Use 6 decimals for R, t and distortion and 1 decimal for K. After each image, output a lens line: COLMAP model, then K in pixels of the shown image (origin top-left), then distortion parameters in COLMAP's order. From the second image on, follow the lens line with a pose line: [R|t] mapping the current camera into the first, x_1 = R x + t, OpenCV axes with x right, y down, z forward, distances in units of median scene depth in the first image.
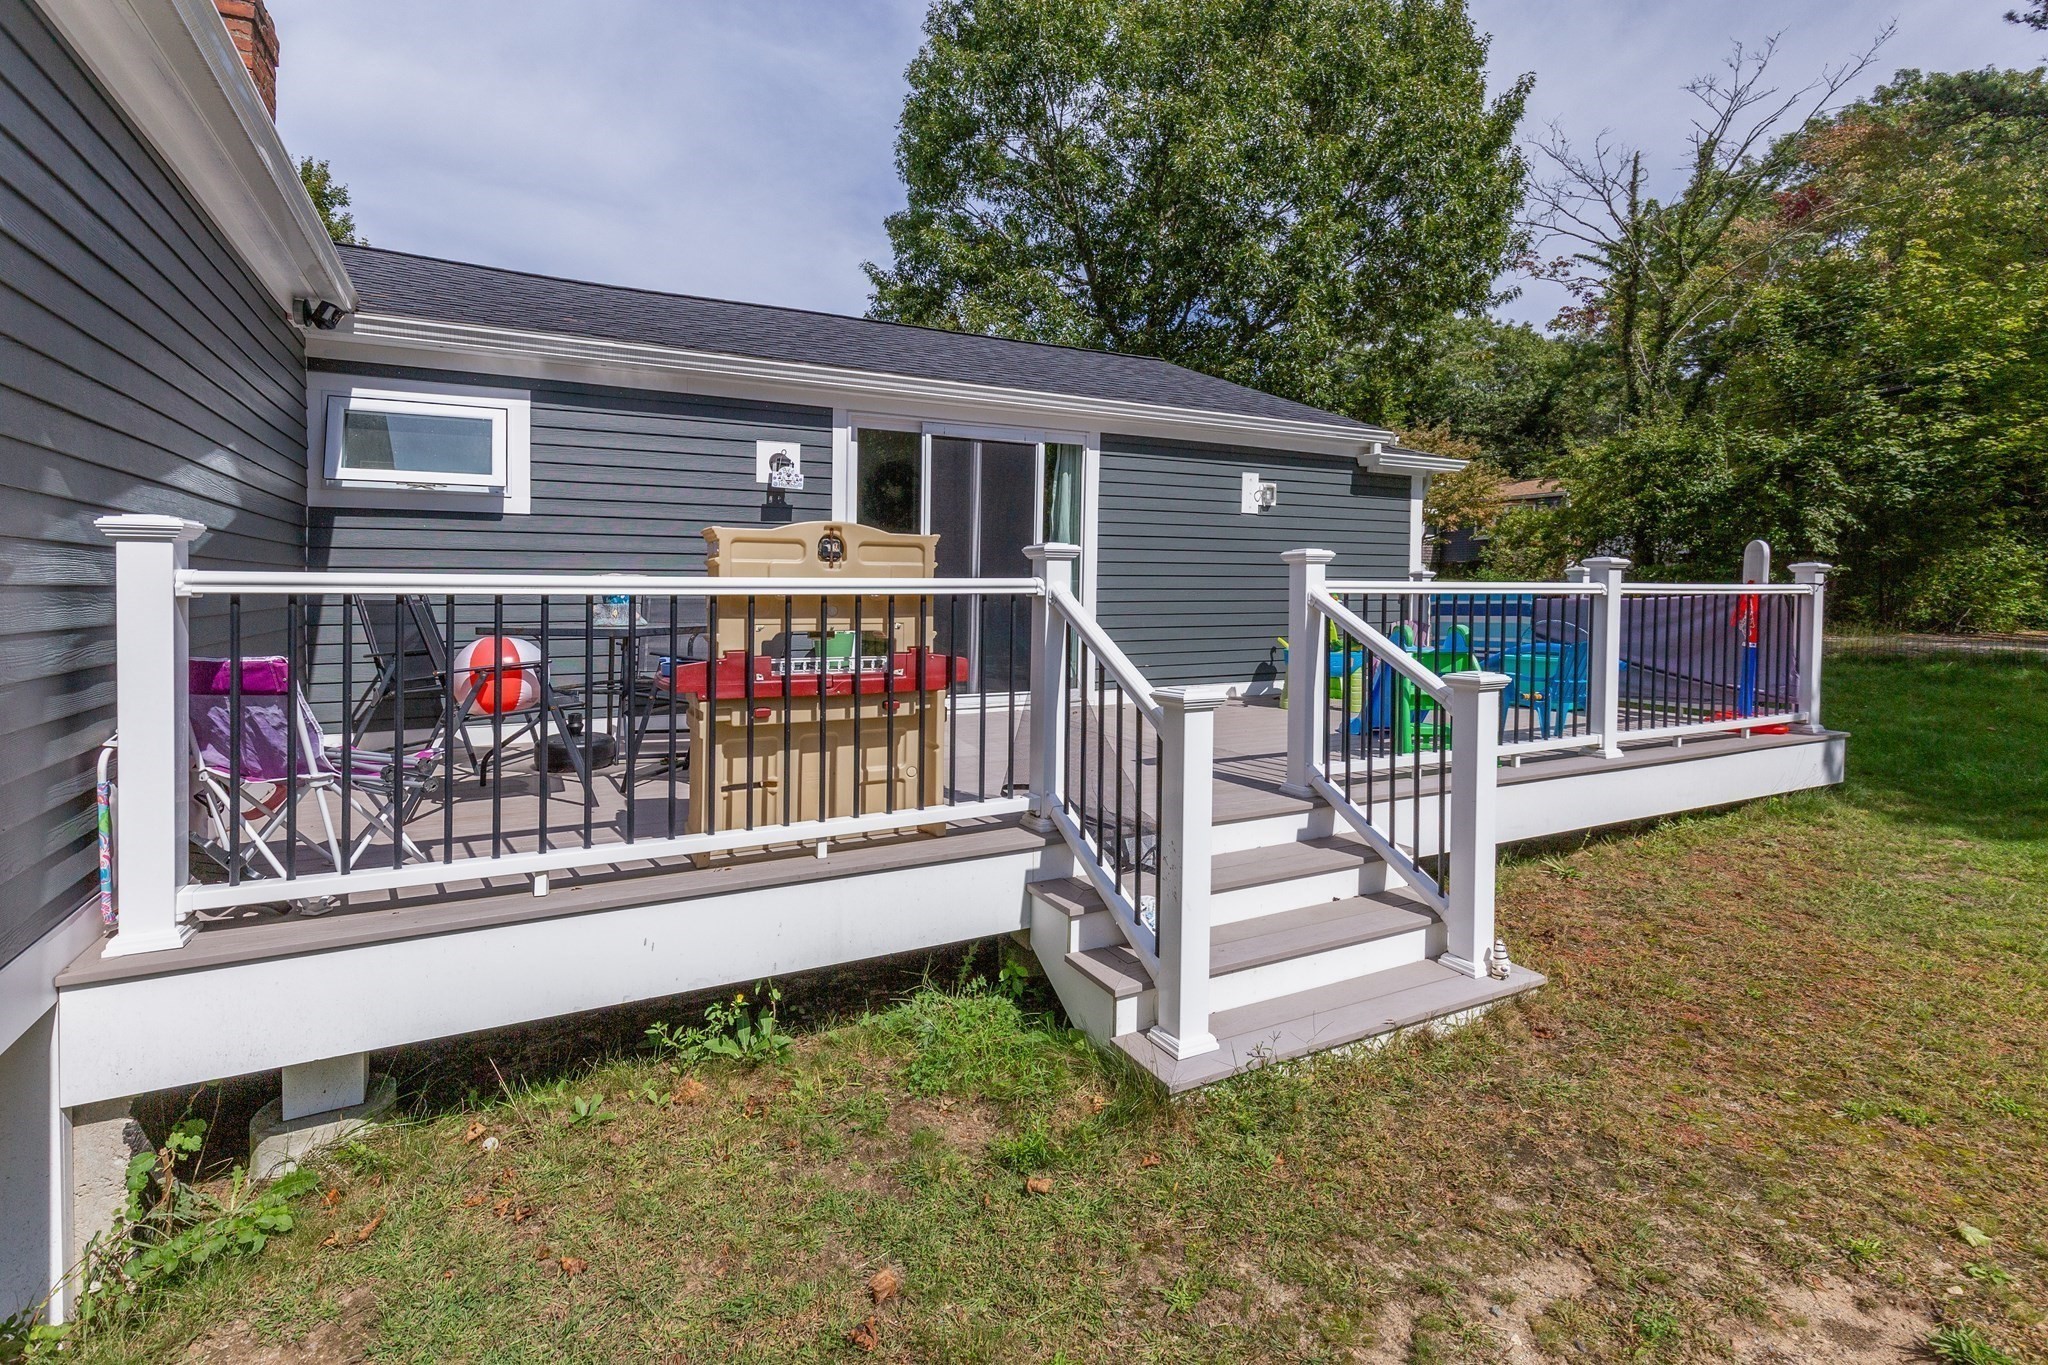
lens RADIAL K [[931.5, 0, 866.1], [0, 931.5, 628.5], [0, 0, 1]] dist [0.002843, 0.000276]
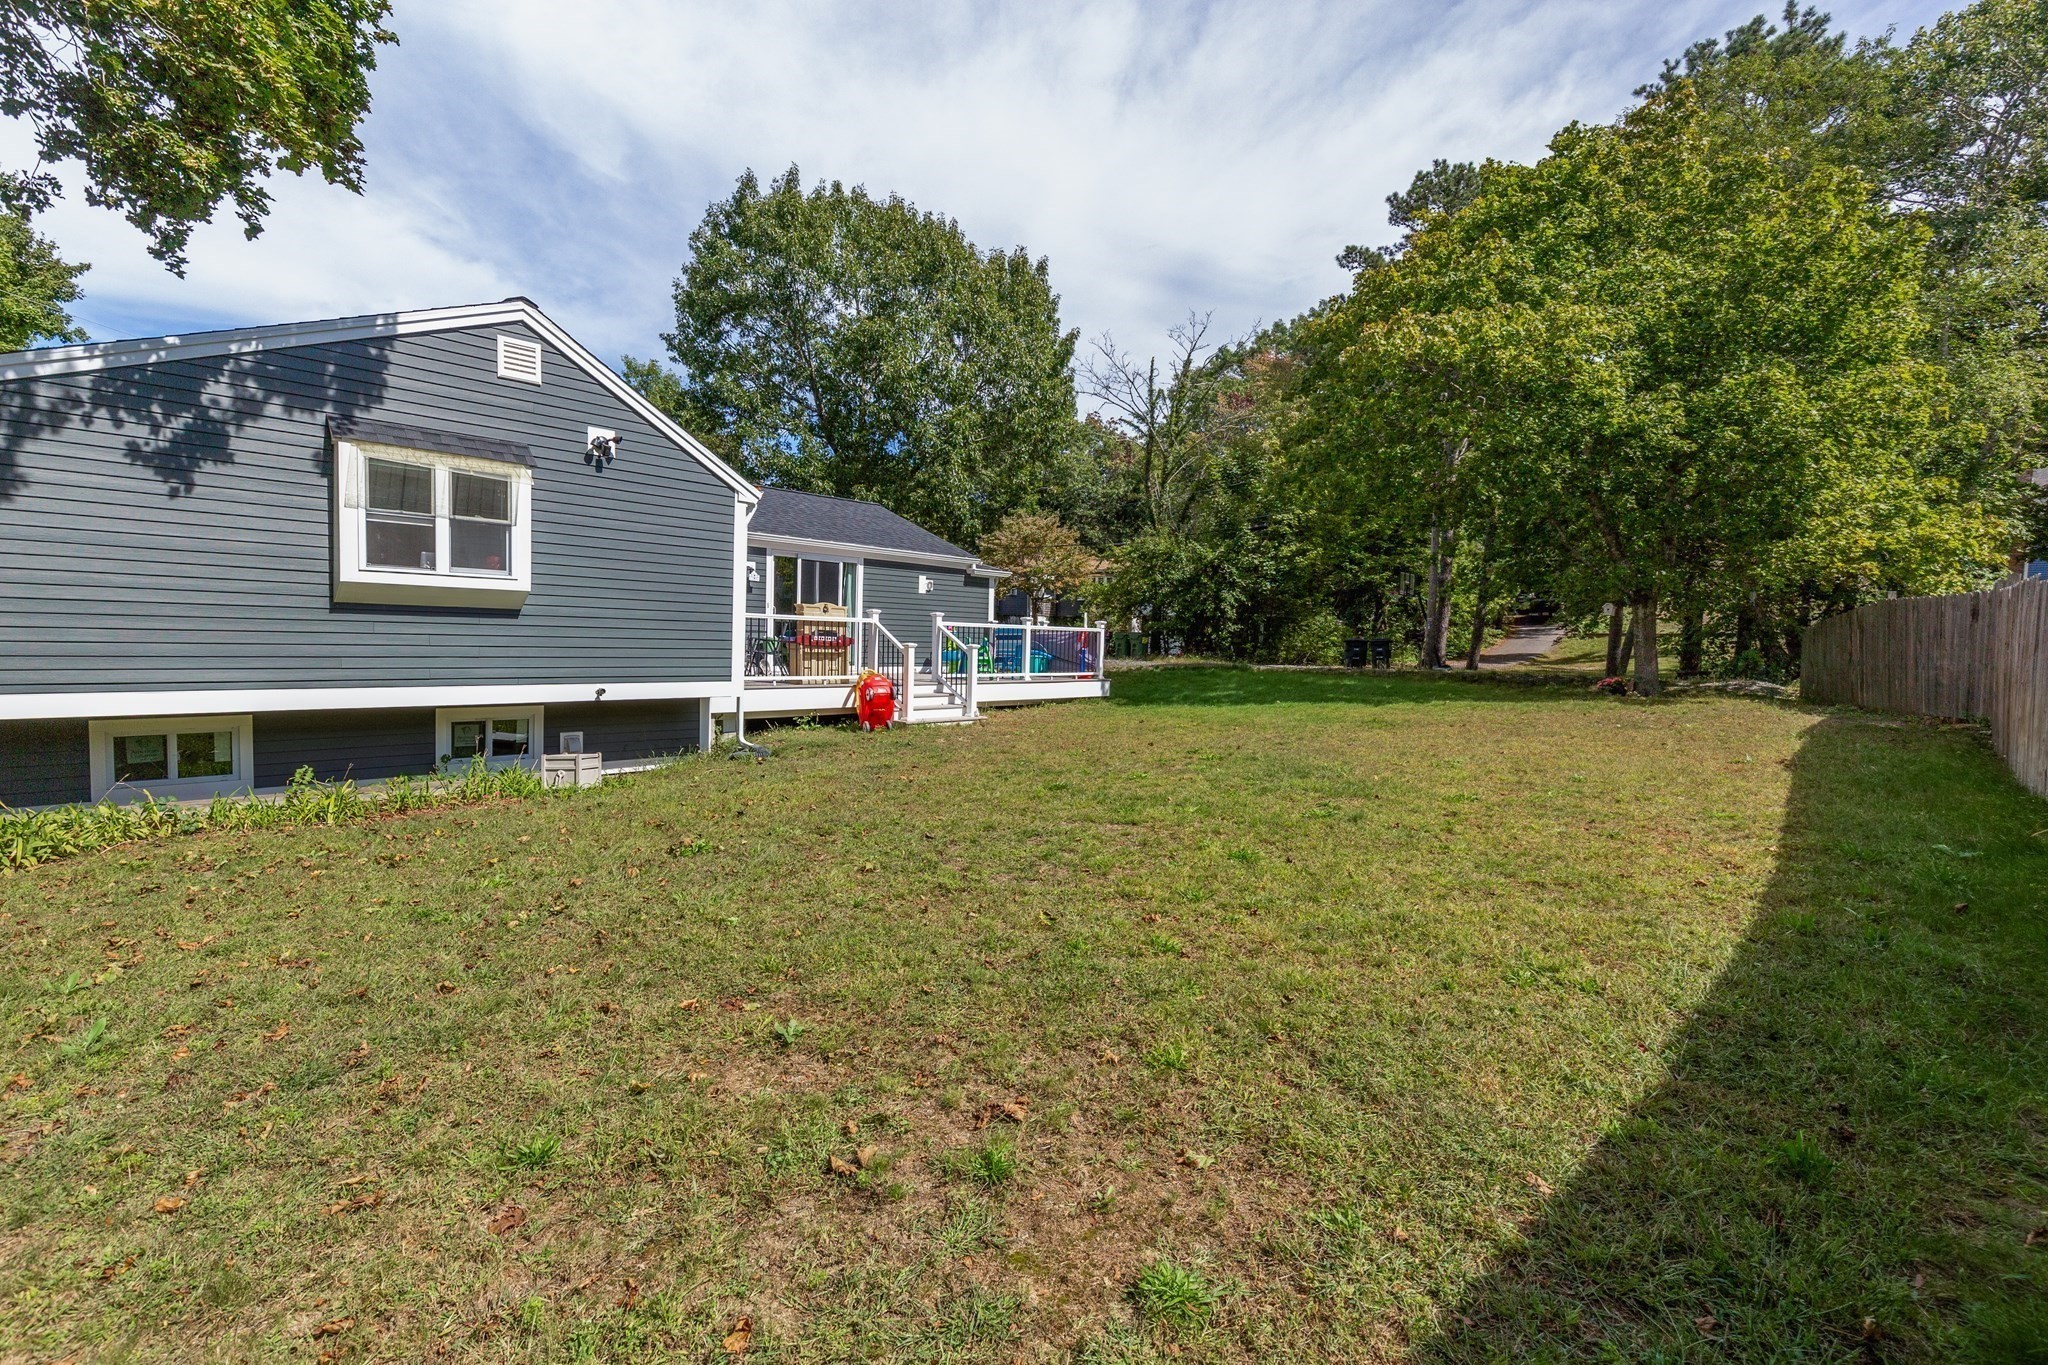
lens RADIAL K [[975.3, 0, 1024.0], [0, 975.3, 682.5], [0, 0, 1]] dist [0.000877, 0.000044]
pose [[0.880740, -0.001768, 0.473598, -0.562366], [-0.002613, 0.999960, 0.008593, 0.083666], [-0.473594, -0.008805, 0.880699, -1.374109]]
